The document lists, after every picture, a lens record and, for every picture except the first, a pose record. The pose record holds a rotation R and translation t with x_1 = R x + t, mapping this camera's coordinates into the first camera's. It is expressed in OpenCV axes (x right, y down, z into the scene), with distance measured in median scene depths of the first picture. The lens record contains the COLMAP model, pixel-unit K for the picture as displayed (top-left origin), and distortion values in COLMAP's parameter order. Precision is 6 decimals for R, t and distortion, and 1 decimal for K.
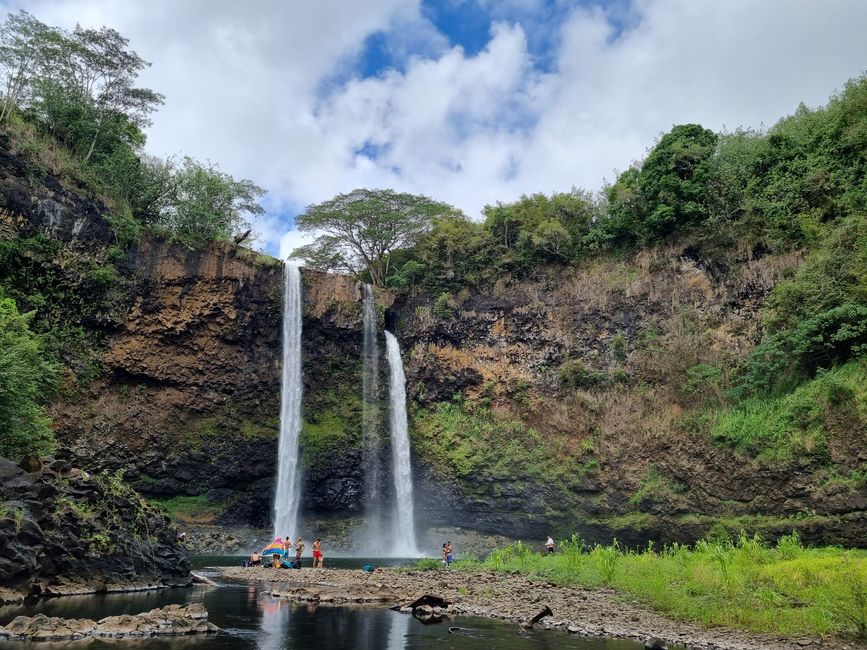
lens RADIAL K [[641.0, 0, 432.6], [0, 641.0, 325.3], [0, 0, 1]] dist [0.042418, -0.007088]
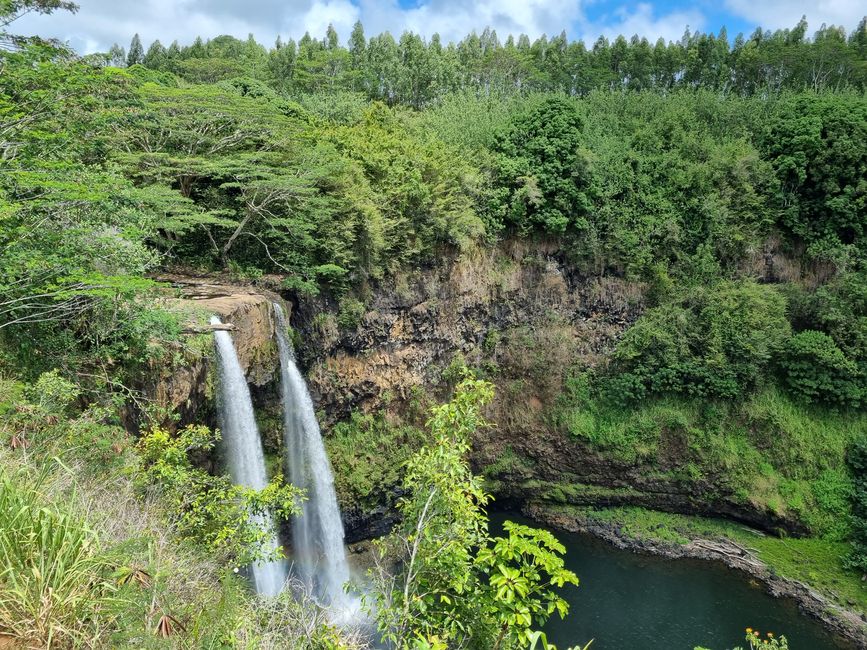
lens RADIAL K [[641.0, 0, 434.7], [0, 641.0, 322.1], [0, 0, 1]] dist [0.042418, -0.007088]
pose [[0.586951, -0.187876, 0.787522, -0.585297], [-0.266849, 0.873458, 0.407263, -0.397893], [-0.764382, -0.449193, 0.462543, 0.615613]]
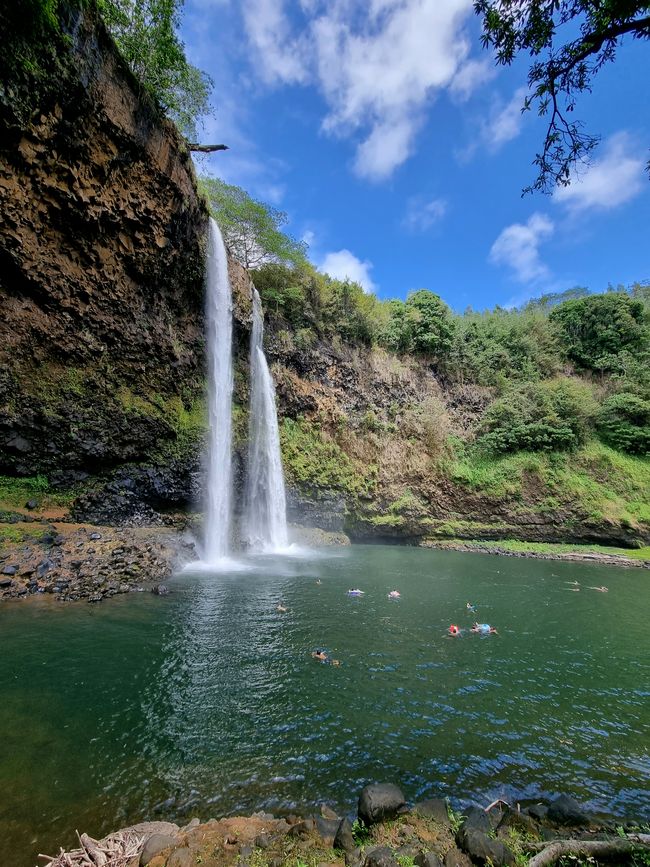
lens RADIAL K [[347.5, 0, 321.7], [0, 347.5, 437.8], [0, 0, 1]] dist [-0.004508, -0.000599]
pose [[0.640510, 0.176956, 0.747284, -0.442275], [-0.284334, 0.958580, 0.016716, 0.134995], [-0.713373, -0.223185, 0.664294, 0.561979]]
